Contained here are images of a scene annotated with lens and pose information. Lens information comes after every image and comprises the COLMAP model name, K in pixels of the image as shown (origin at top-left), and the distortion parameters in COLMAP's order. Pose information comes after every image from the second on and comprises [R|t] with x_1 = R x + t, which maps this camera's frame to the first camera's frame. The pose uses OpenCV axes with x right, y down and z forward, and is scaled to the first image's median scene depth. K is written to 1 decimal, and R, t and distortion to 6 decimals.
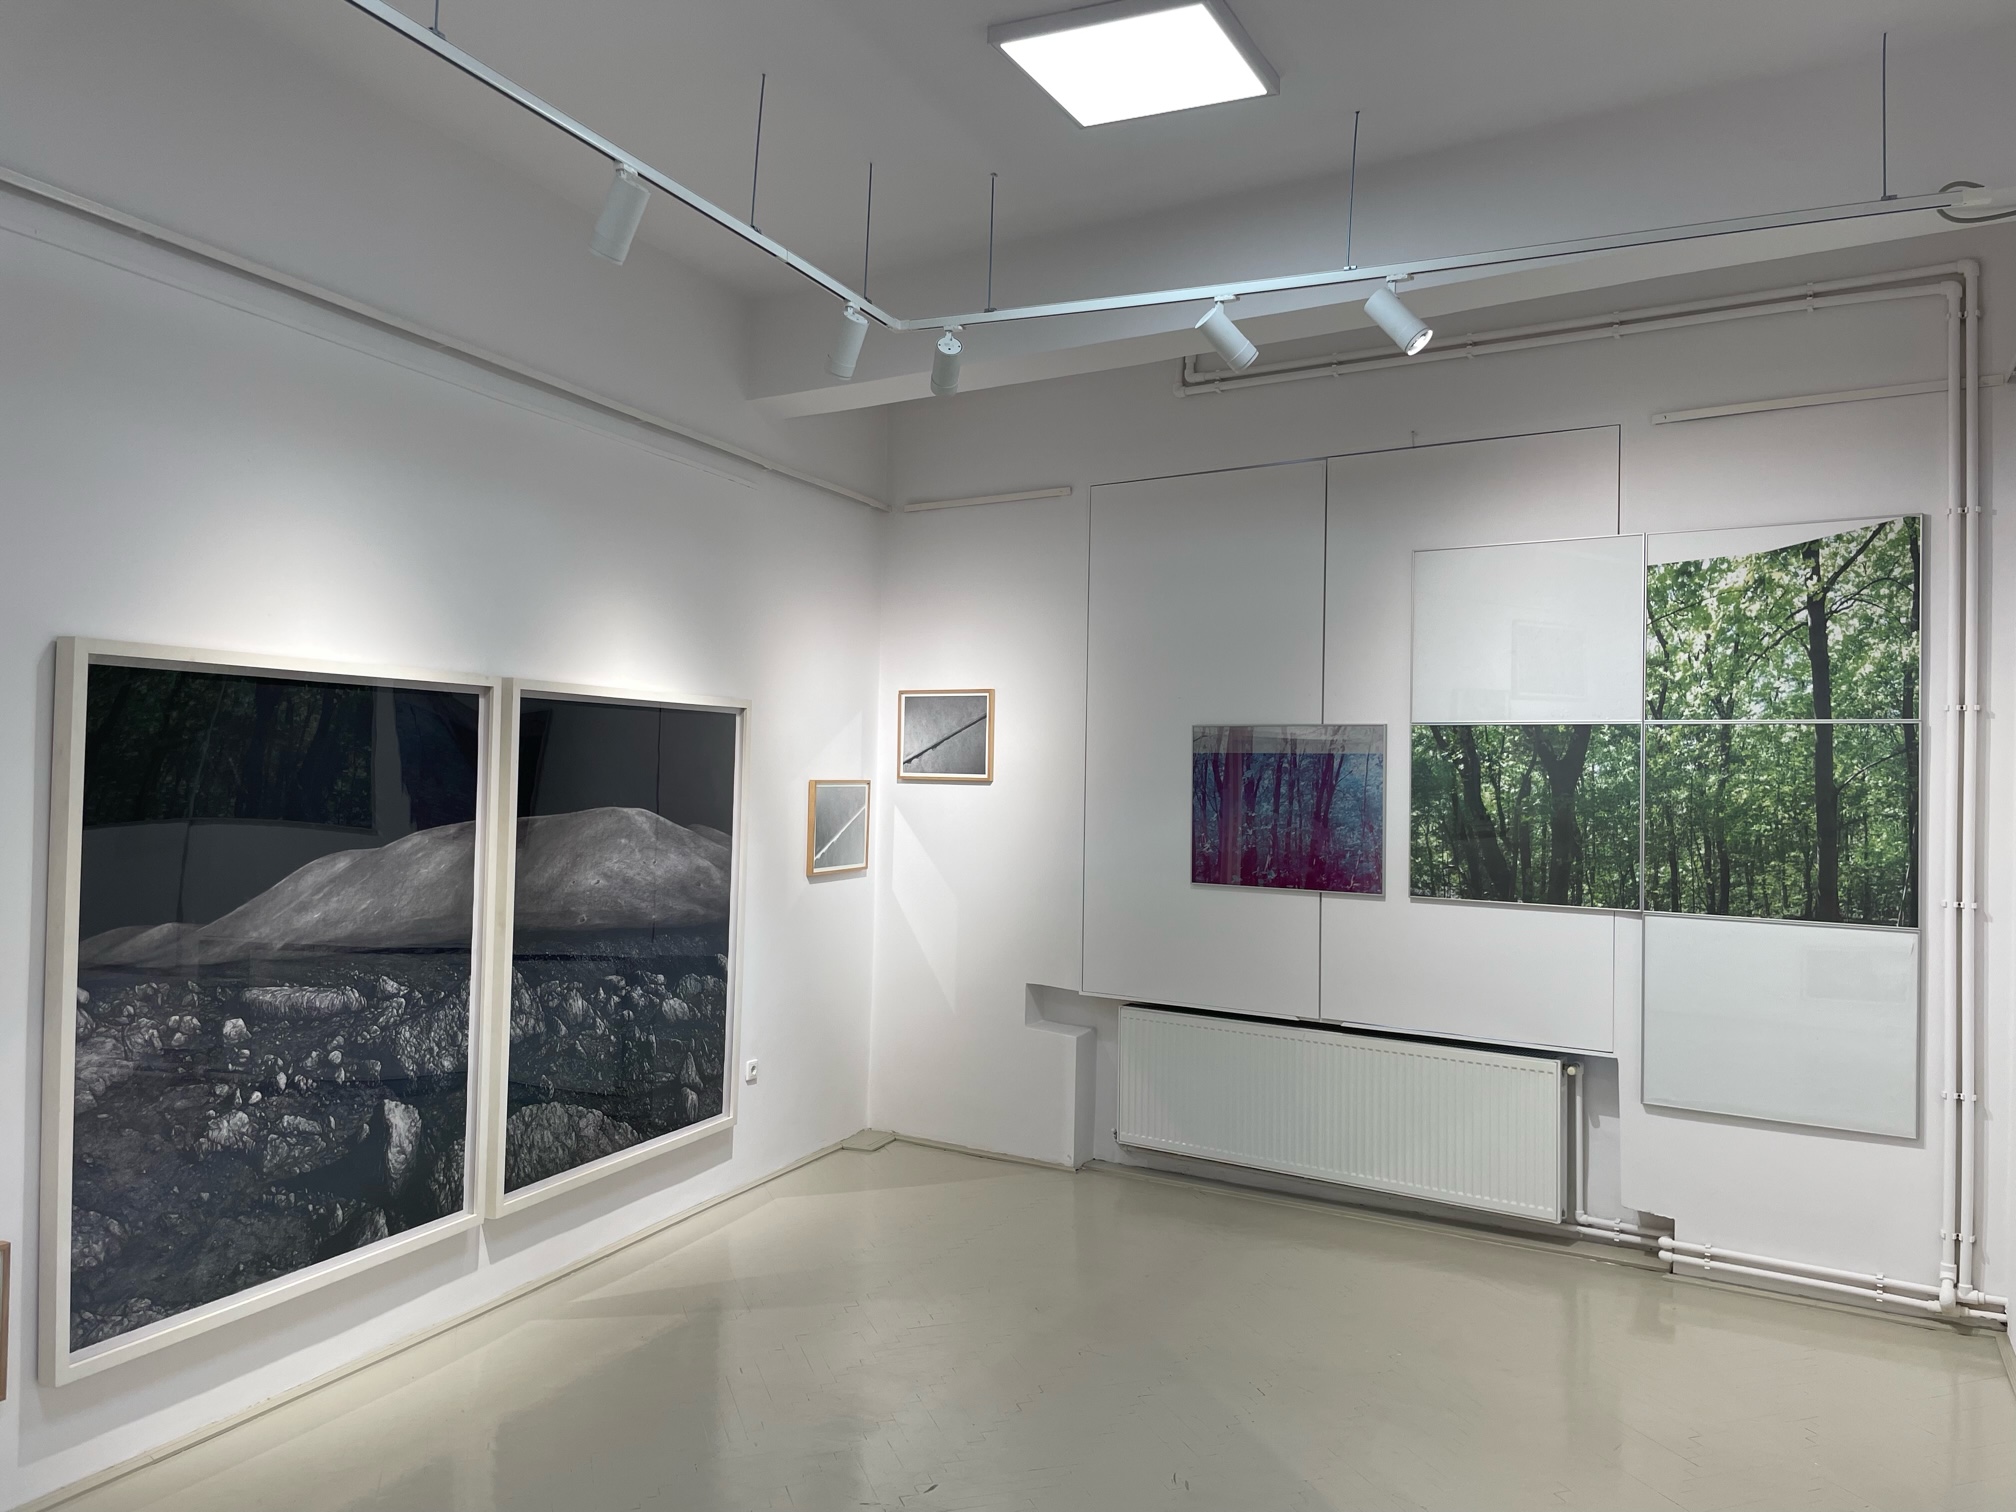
lens RADIAL K [[1552.0, 0, 1008.0], [0, 1552.0, 756.0], [0, 0, 1]] dist [0.113878, -0.151356]
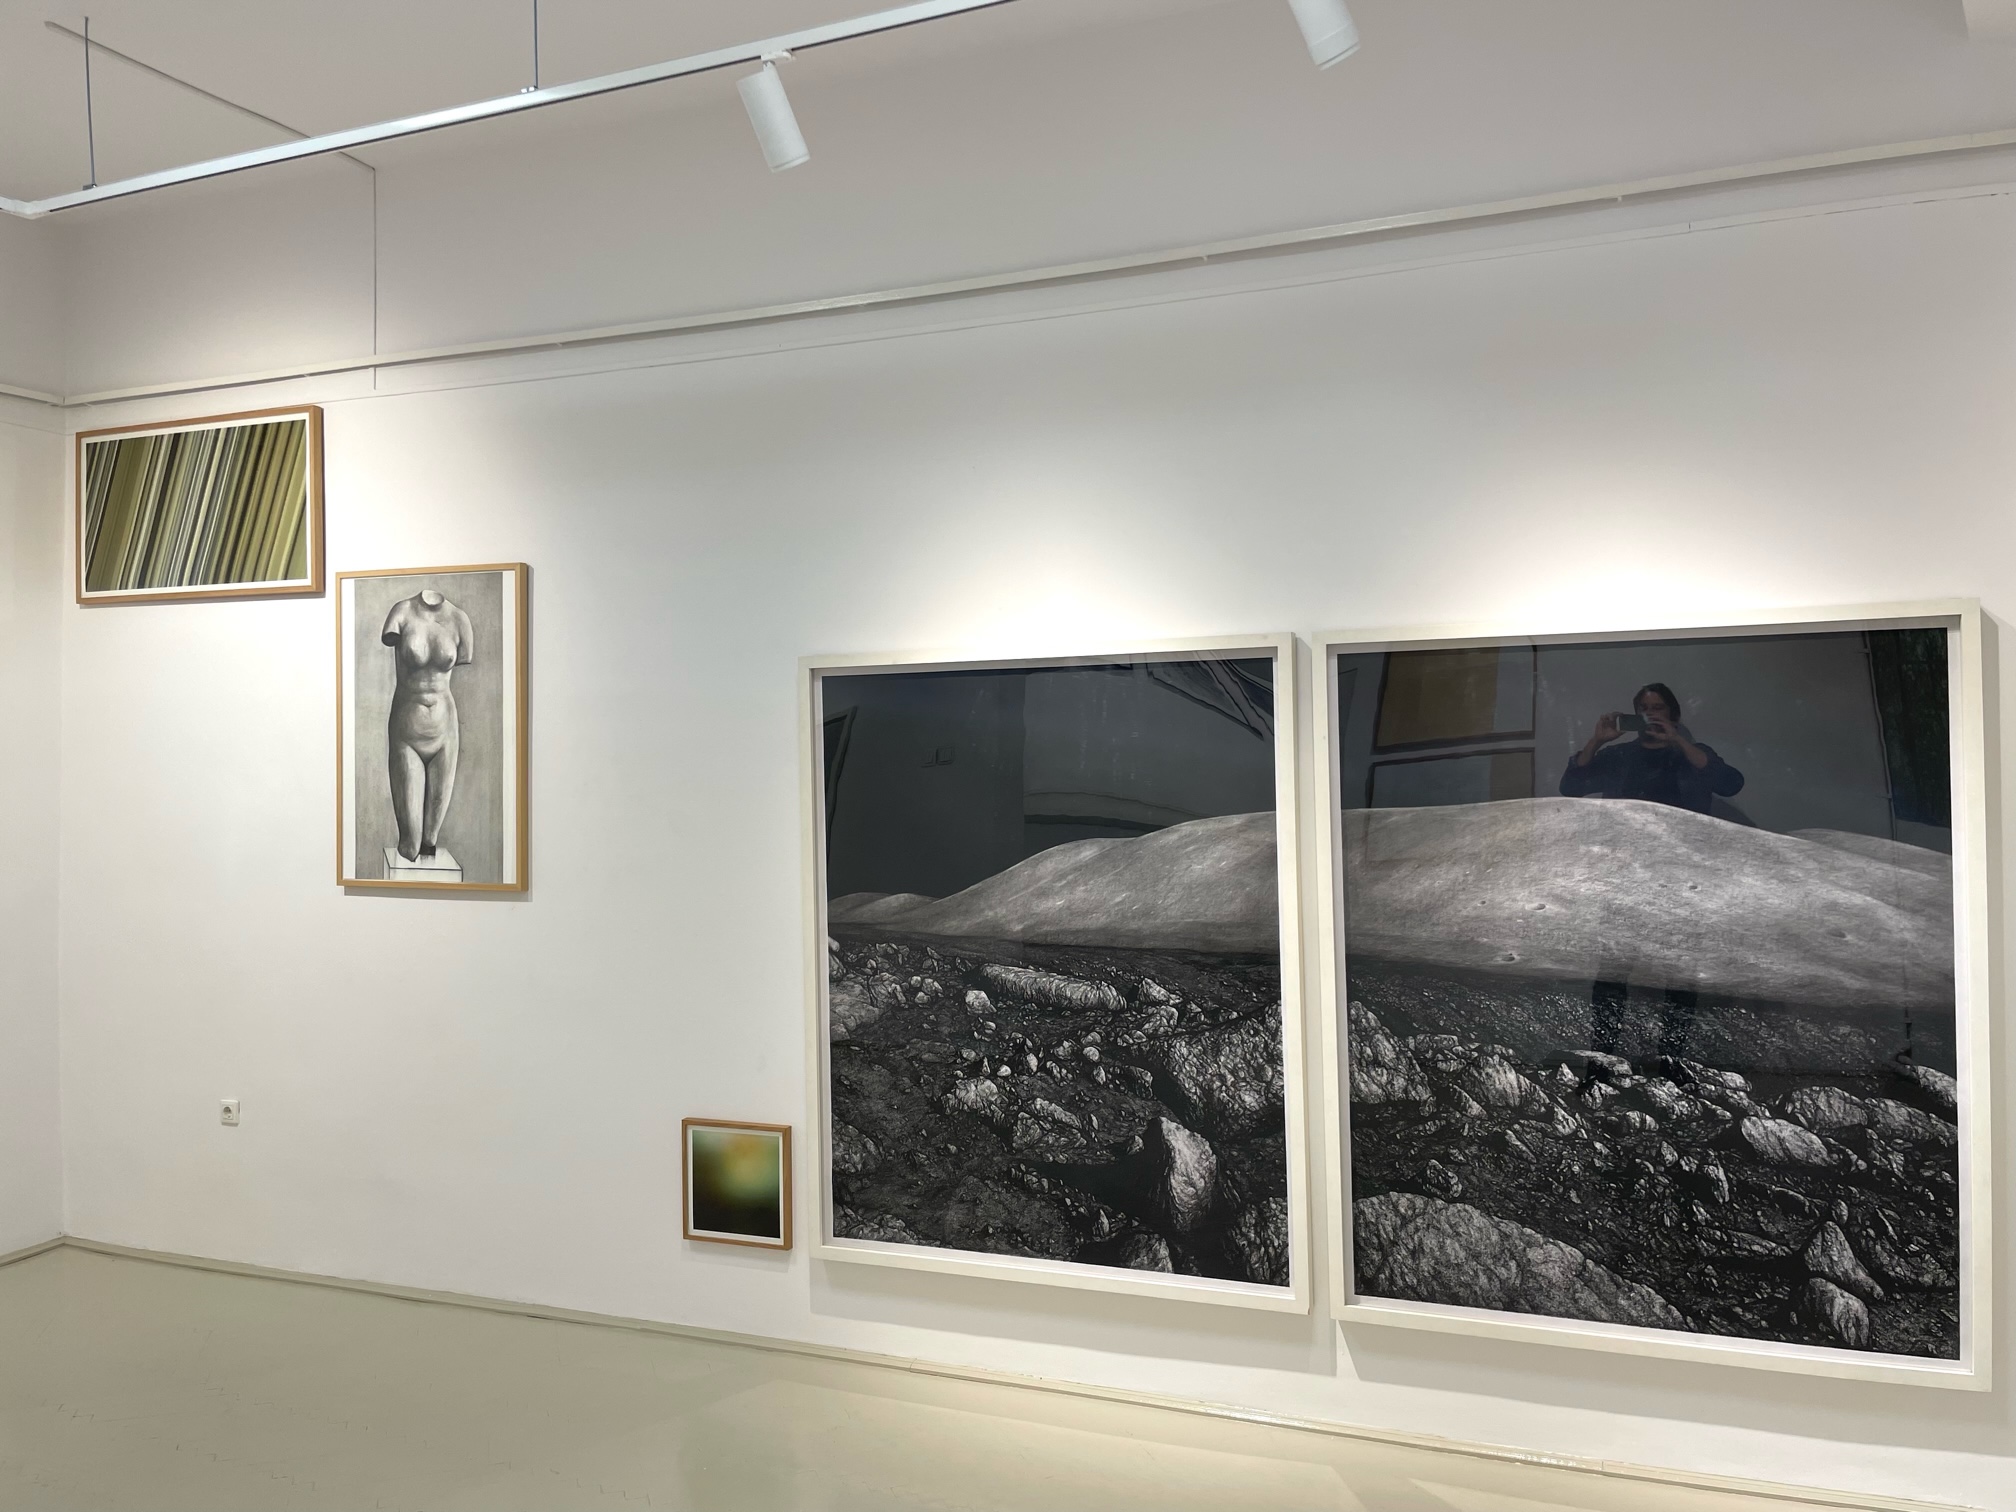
lens RADIAL K [[1552.0, 0, 1008.0], [0, 1552.0, 756.0], [0, 0, 1]] dist [0.113878, -0.151356]
pose [[0.006806, -0.019241, -0.999792, 0.499992], [0.027046, 0.999453, -0.019050, 0.025338], [0.999611, -0.026911, 0.007323, 0.902564]]
